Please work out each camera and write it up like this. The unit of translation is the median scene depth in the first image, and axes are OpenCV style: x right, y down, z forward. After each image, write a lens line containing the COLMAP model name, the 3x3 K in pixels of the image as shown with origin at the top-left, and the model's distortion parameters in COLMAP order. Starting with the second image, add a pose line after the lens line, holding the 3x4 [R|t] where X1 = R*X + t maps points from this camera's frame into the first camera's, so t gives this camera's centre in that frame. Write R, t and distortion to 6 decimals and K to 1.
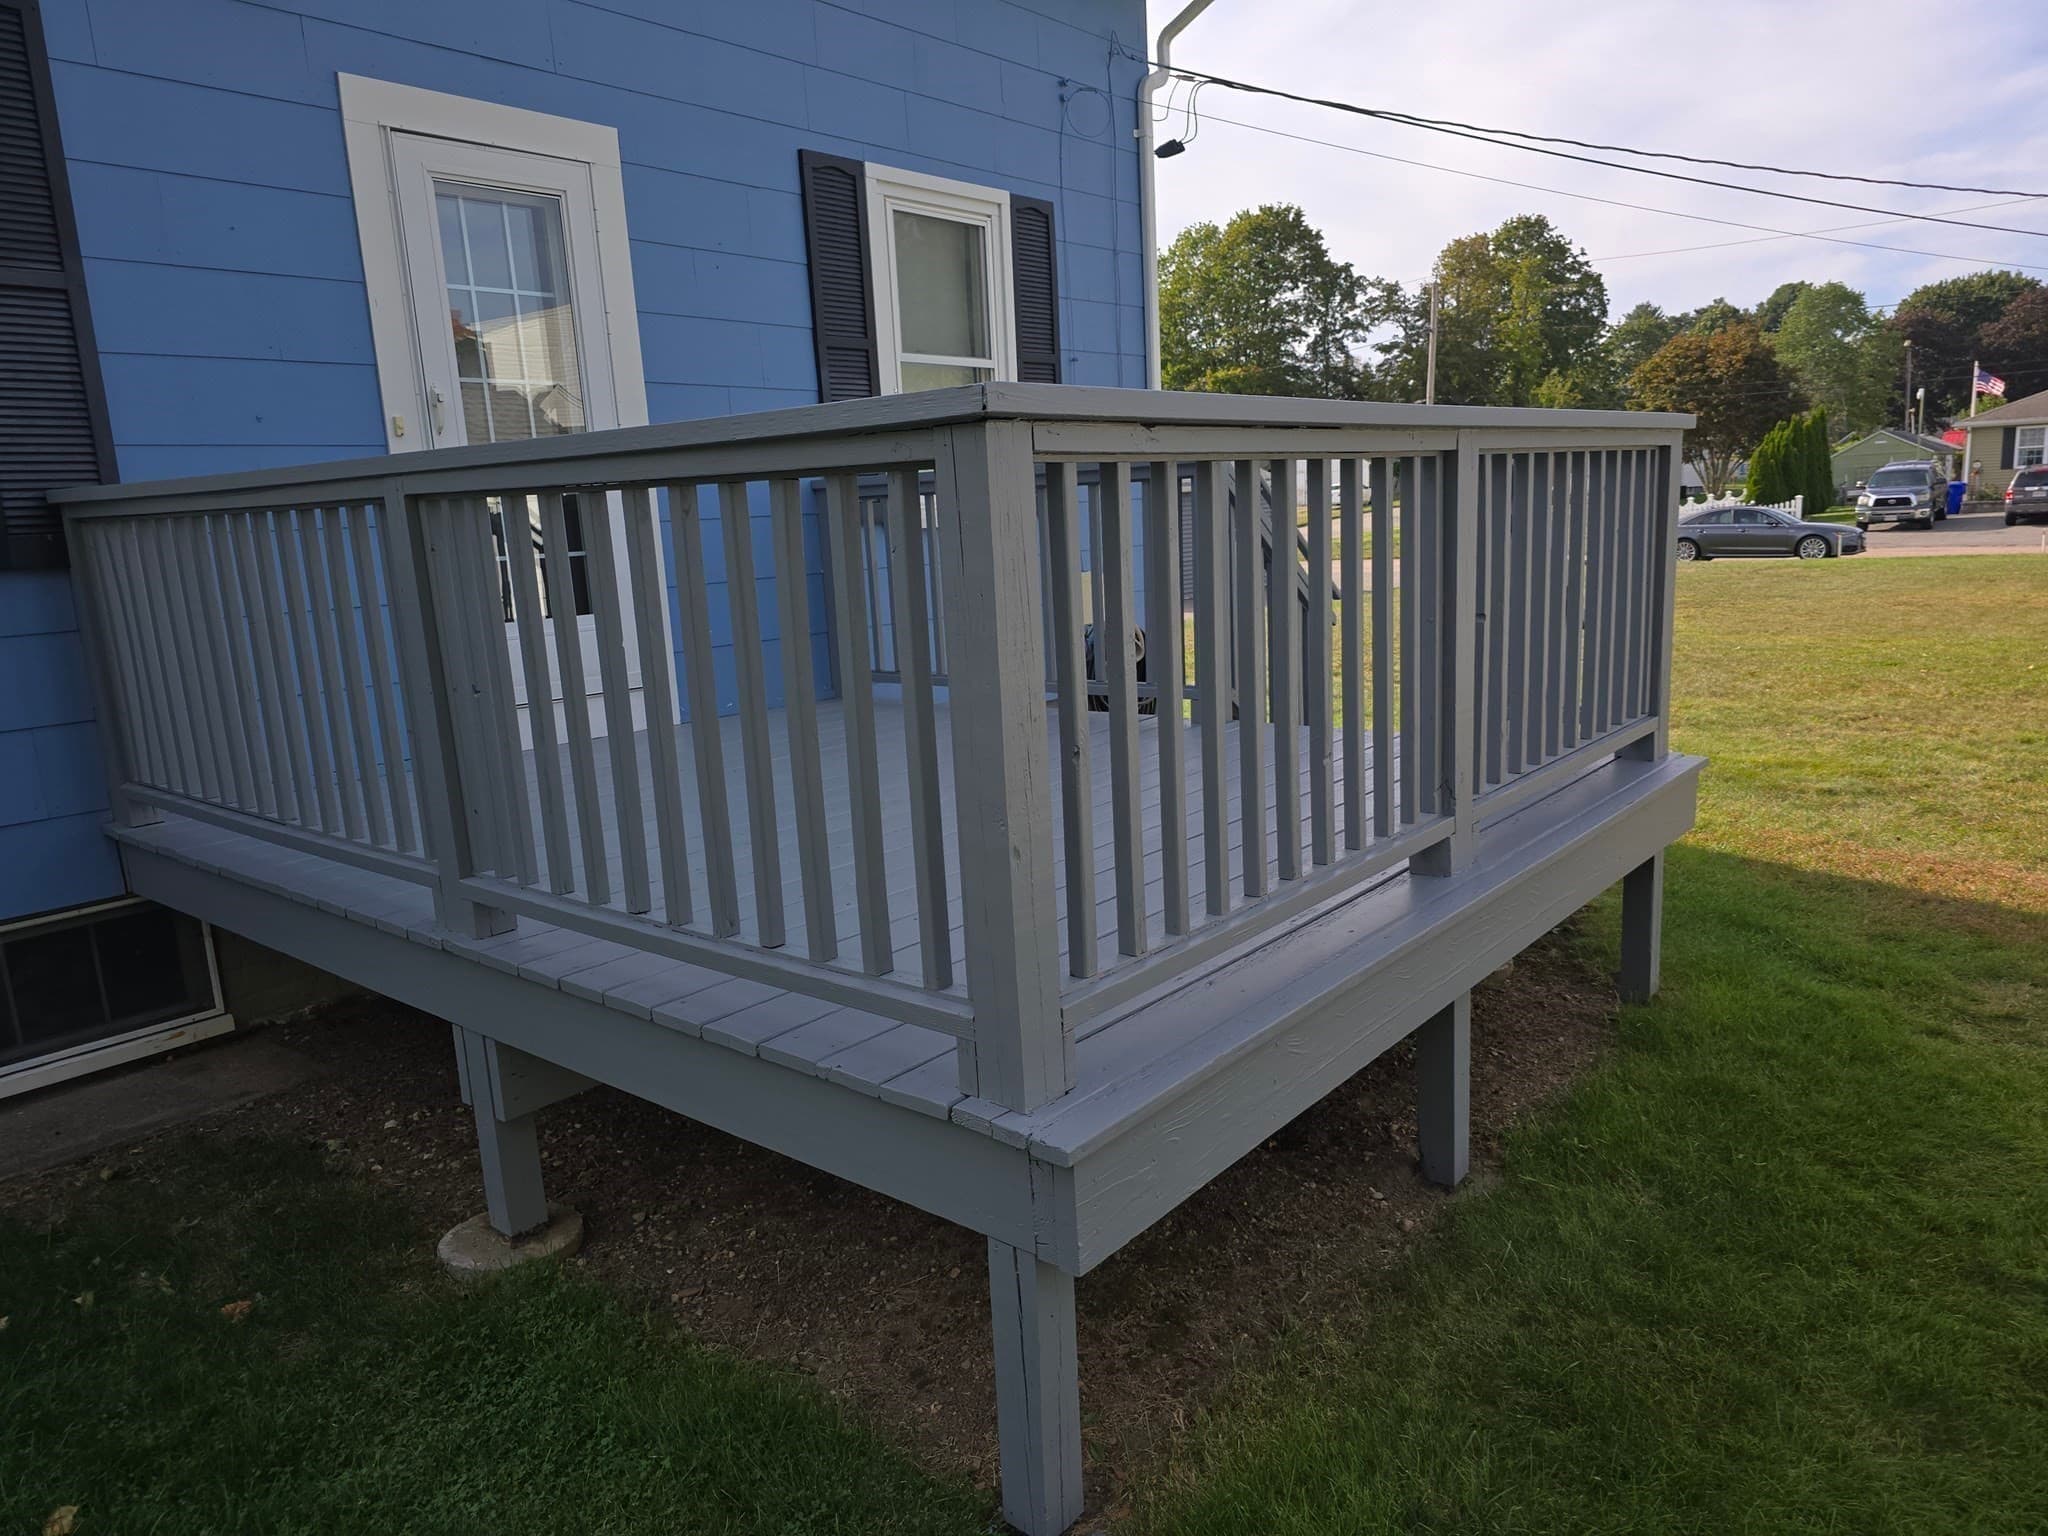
lens RADIAL K [[1369.5, 0, 1018.6], [0, 1369.5, 775.5], [0, 0, 1]] dist [0.033190, -0.025252]
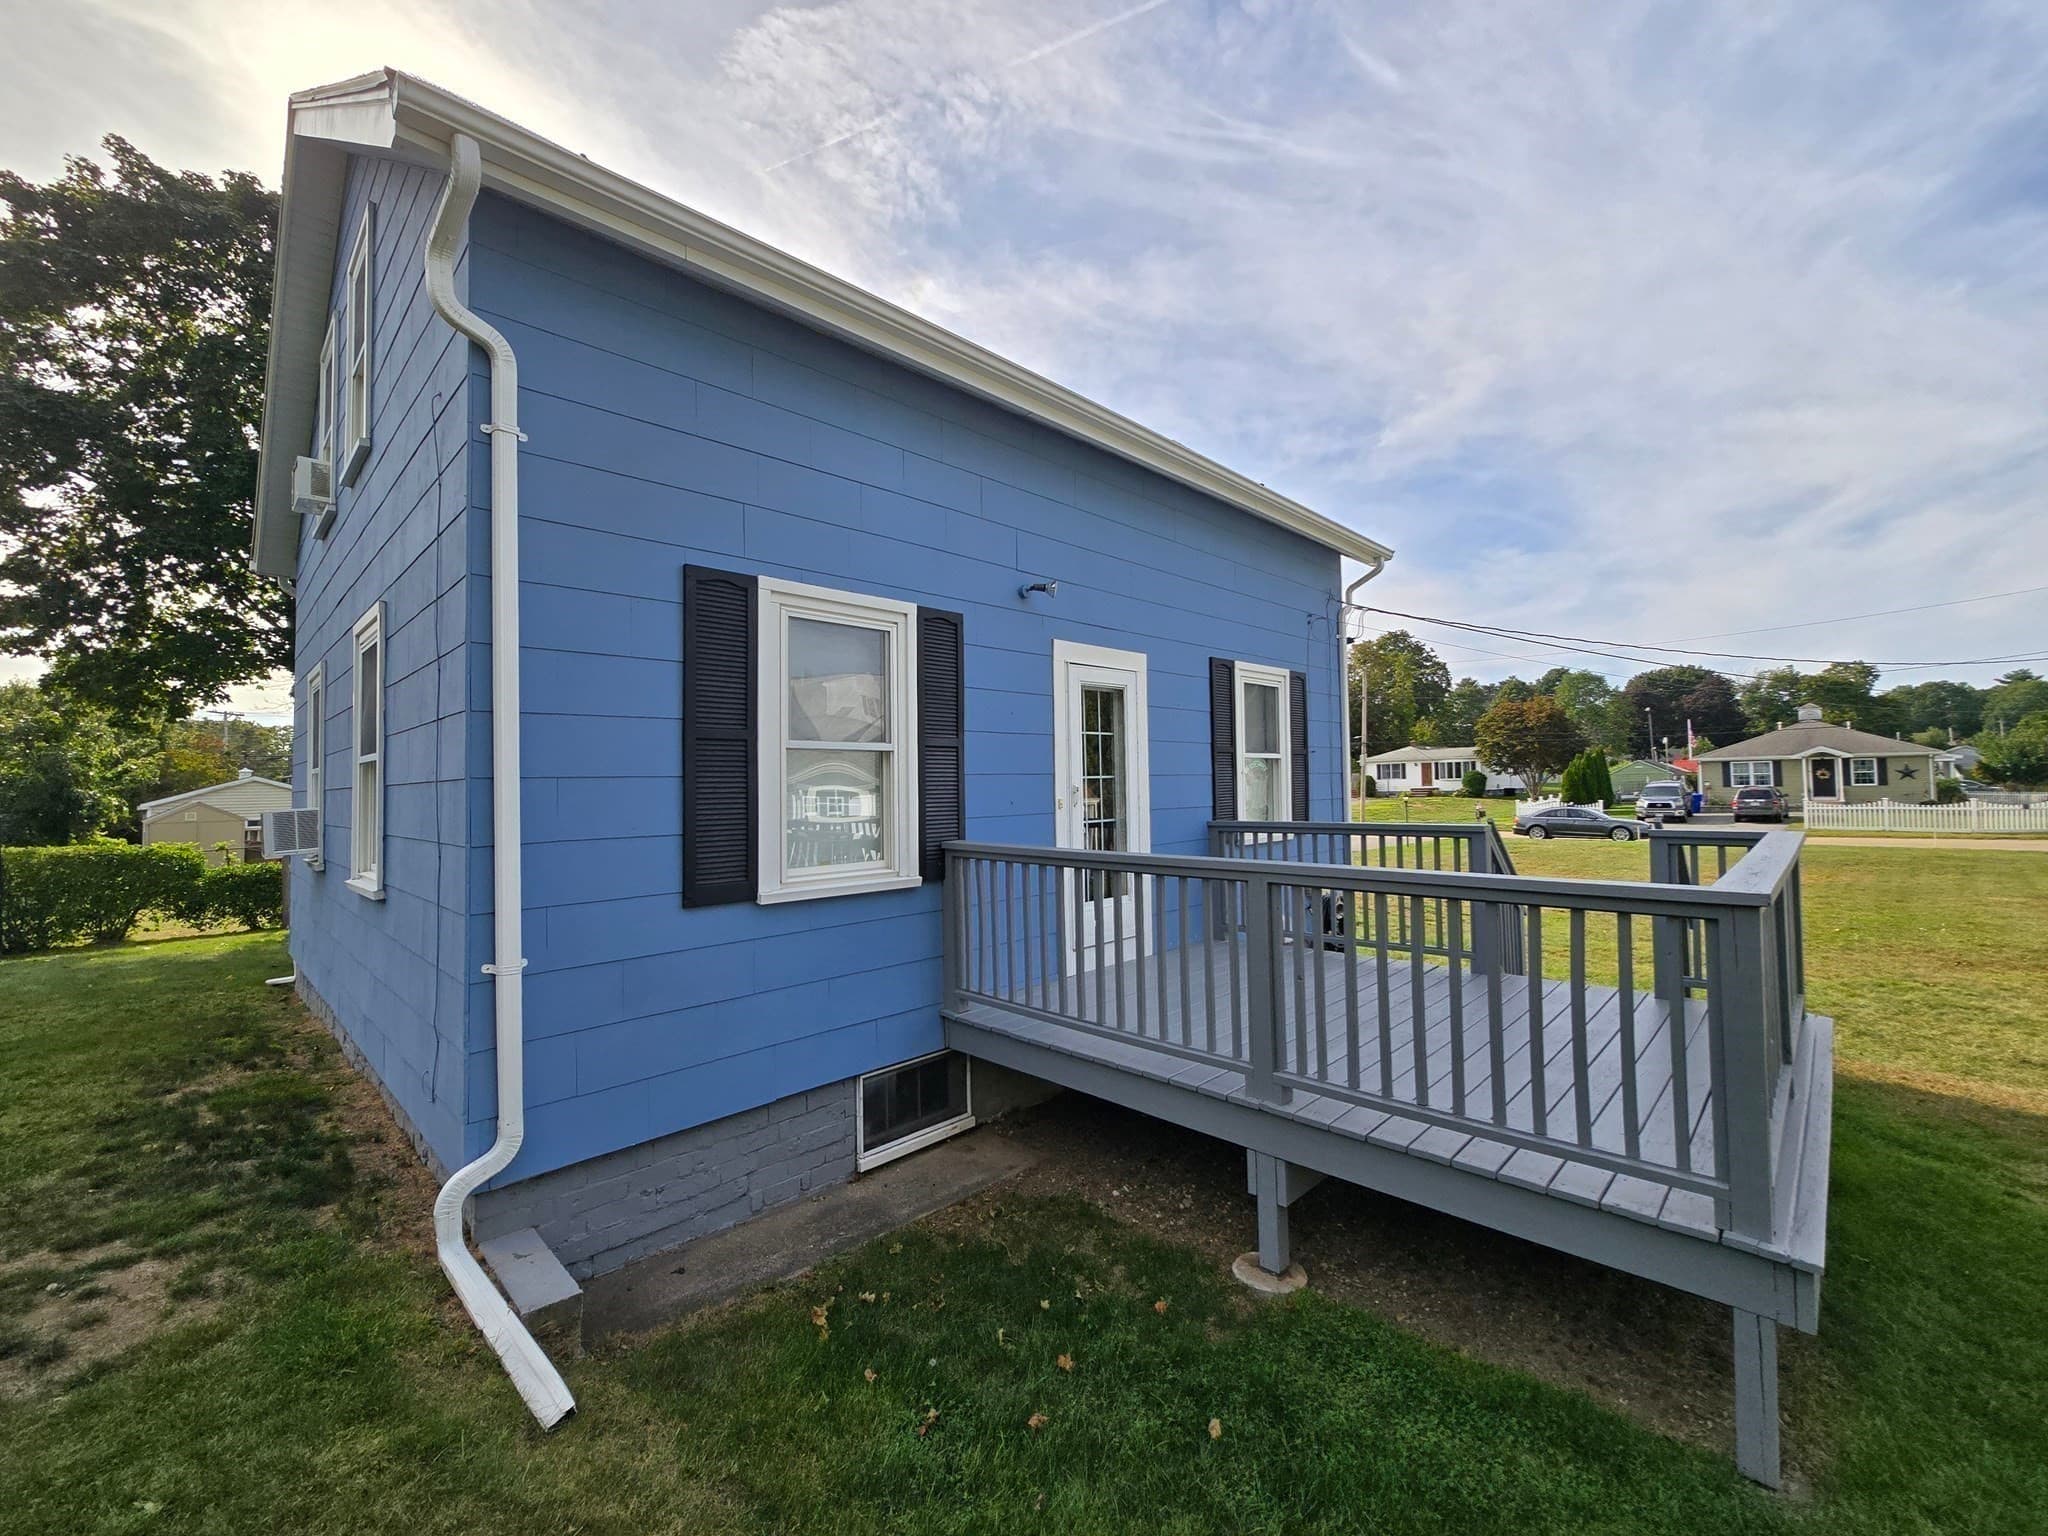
lens RADIAL K [[821.4, 0, 1025.8], [0, 821.4, 757.4], [0, 0, 1]] dist [-0.000596, -0.001135]
pose [[0.996093, 0.025771, -0.084463, -0.241242], [-0.044008, 0.974100, -0.221793, -0.031635], [0.076560, 0.224644, 0.971429, -0.098873]]
